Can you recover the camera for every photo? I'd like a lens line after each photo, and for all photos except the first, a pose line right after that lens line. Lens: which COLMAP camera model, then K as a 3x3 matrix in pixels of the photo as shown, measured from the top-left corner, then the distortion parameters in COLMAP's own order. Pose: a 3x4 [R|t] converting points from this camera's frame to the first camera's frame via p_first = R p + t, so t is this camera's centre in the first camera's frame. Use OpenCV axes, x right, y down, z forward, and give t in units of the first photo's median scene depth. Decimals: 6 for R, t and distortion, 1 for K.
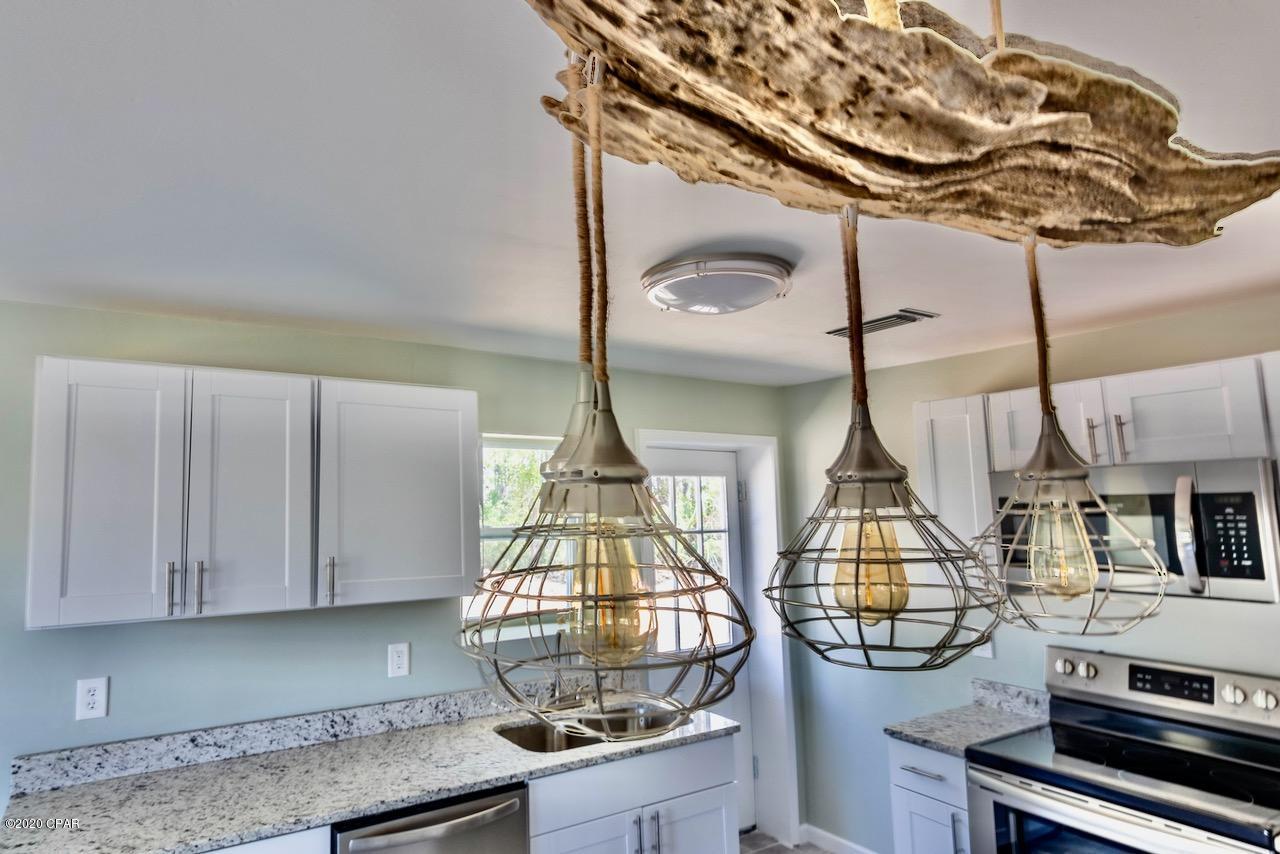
lens RADIAL K [[716.1, 0, 525.6], [0, 716.1, 443.0], [0, 0, 1]] dist [0.000265, 0.001473]
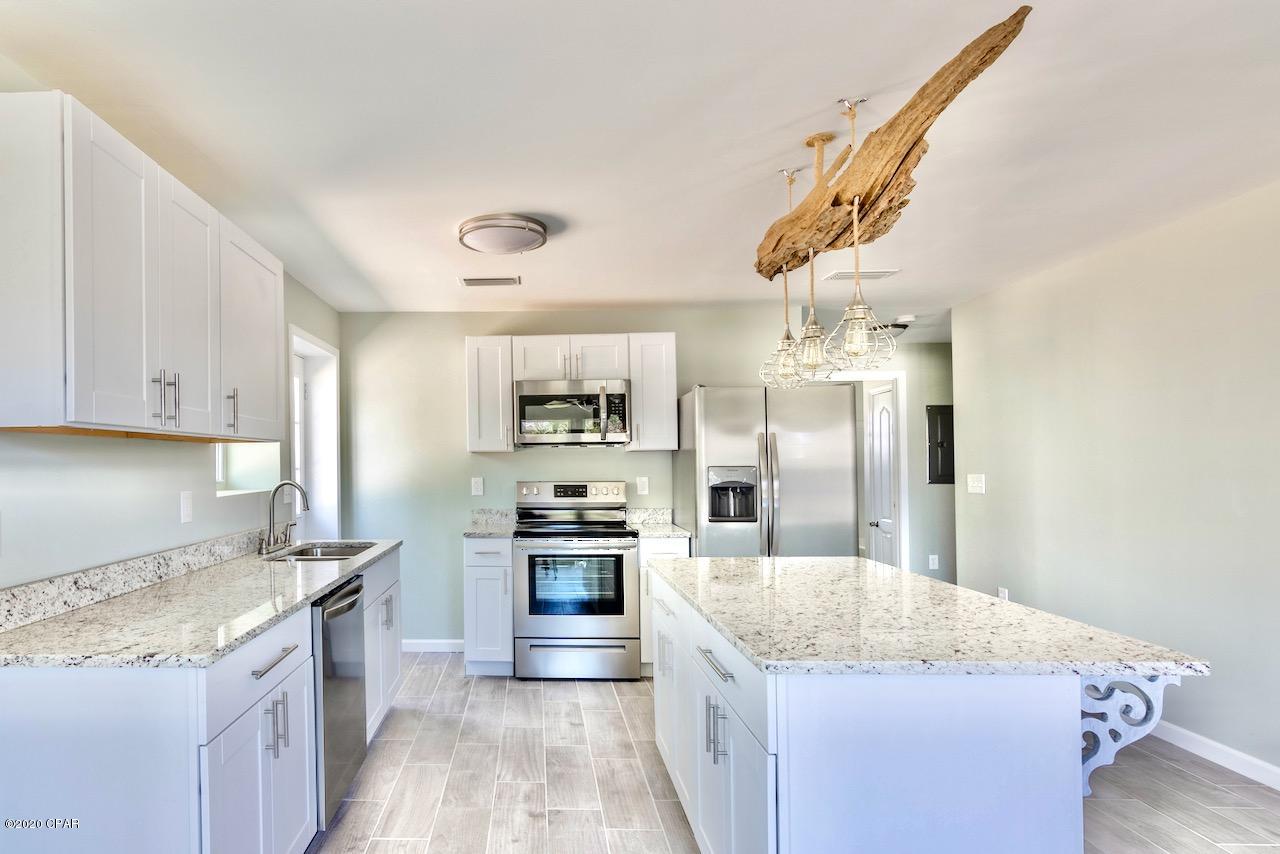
lens RADIAL K [[693.7, 0, 494.5], [0, 693.7, 456.4], [0, 0, 1]] dist [0.001089, 0.000281]
pose [[0.548955, 0.012305, 0.835761, -0.951512], [-0.076528, 0.996432, 0.035595, 0.200981], [-0.832341, -0.083499, 0.547938, 0.119177]]
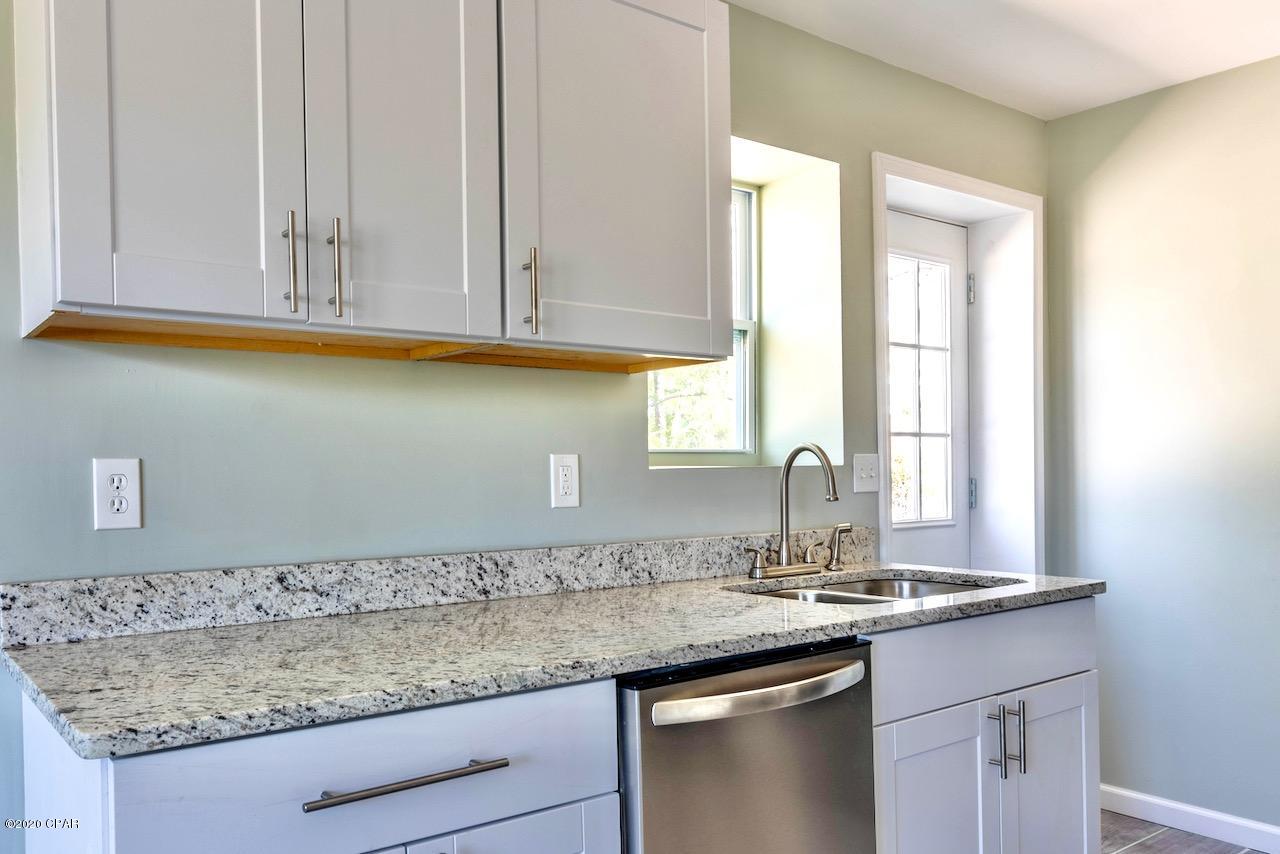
lens RADIAL K [[952.6, 0, 447.7], [0, 952.6, 474.1], [0, 0, 1]] dist [-0.003951, -0.000489]
pose [[0.999133, -0.002252, 0.041572, -0.383736], [-0.001996, 0.994798, 0.101848, 0.268206], [-0.041585, -0.101843, 0.993931, 0.258973]]
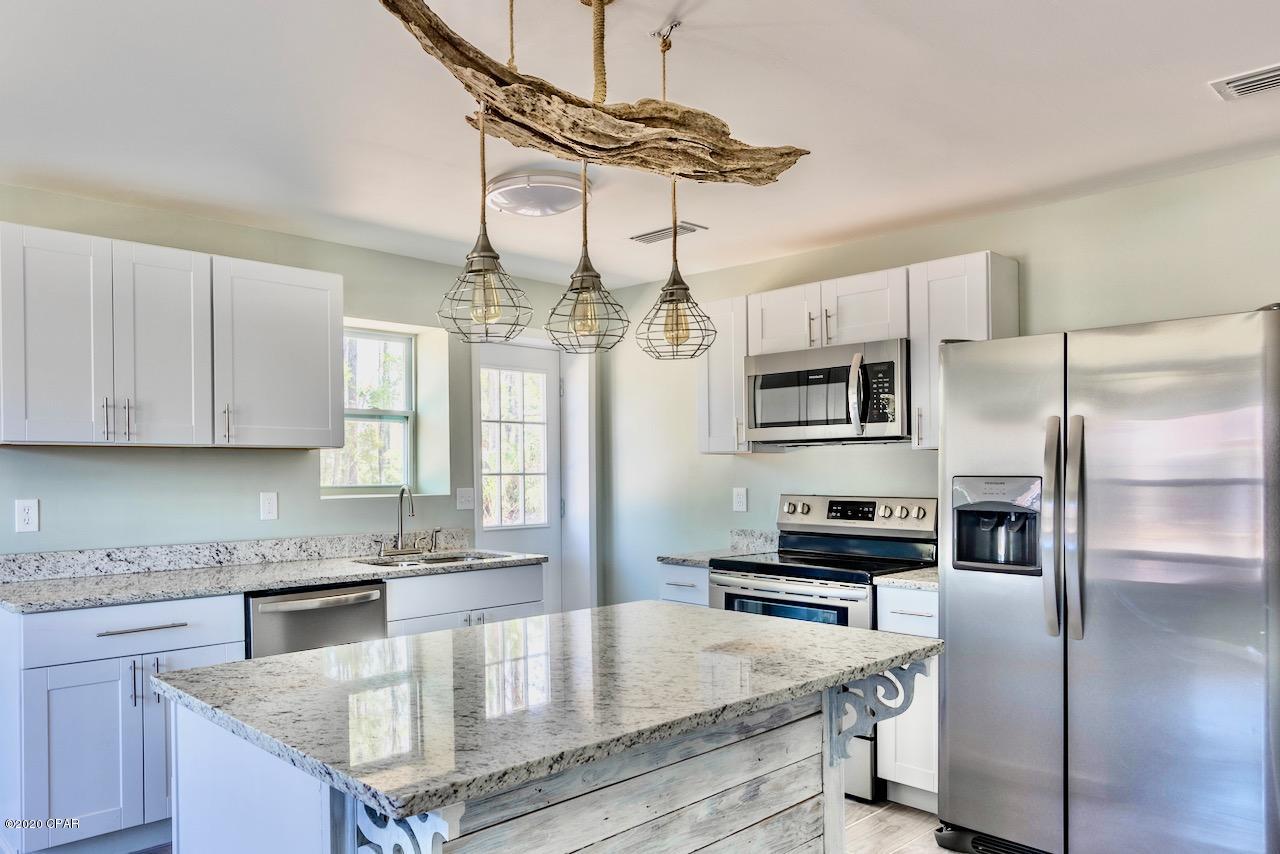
lens RADIAL K [[867.6, 0, 456.7], [0, 867.6, 470.1], [0, 0, 1]] dist [0.005763, 0.000589]
pose [[0.987335, 0.004878, 0.158575, -0.122558], [-0.020073, 0.995335, 0.094364, 0.127650], [-0.157375, -0.096352, 0.982827, -0.556986]]
